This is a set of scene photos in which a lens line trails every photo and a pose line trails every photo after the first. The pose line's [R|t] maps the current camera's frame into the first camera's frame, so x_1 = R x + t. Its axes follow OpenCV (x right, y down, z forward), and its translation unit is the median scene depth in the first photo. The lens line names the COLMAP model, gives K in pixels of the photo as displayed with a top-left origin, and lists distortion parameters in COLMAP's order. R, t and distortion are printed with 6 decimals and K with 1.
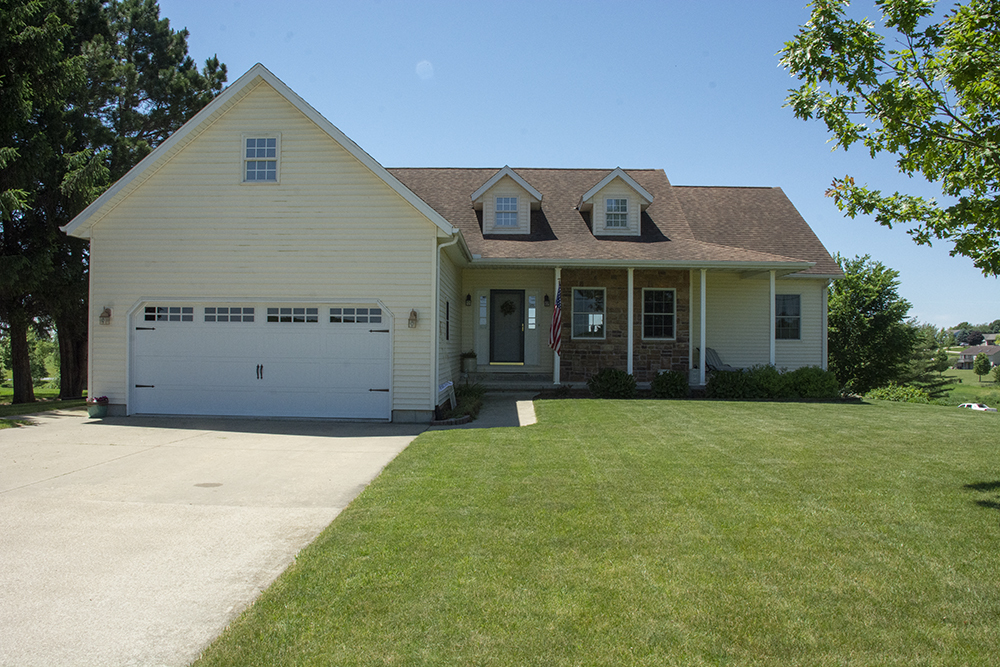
lens RADIAL K [[768.6, 0, 502.2], [0, 768.6, 332.8], [0, 0, 1]] dist [-0.159456, 0.099062]
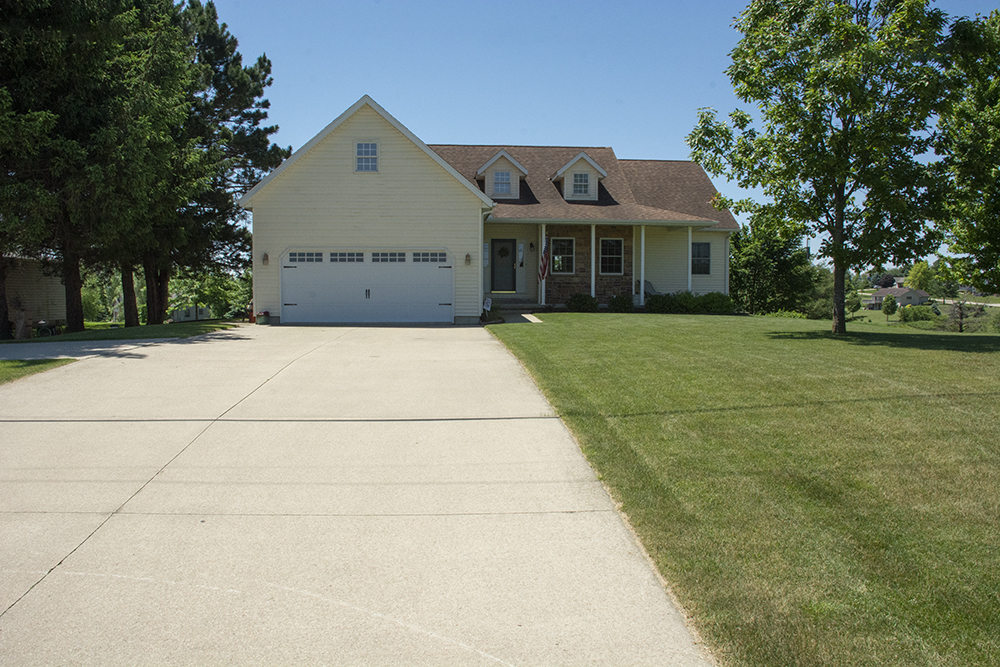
lens RADIAL K [[768.6, 0, 499.4], [0, 768.6, 333.0], [0, 0, 1]] dist [-0.159456, 0.099062]
pose [[0.996228, -0.011952, 0.085942, -0.135366], [0.005677, 0.997324, 0.072887, 0.013590], [-0.086583, -0.072124, 0.993631, -0.436209]]
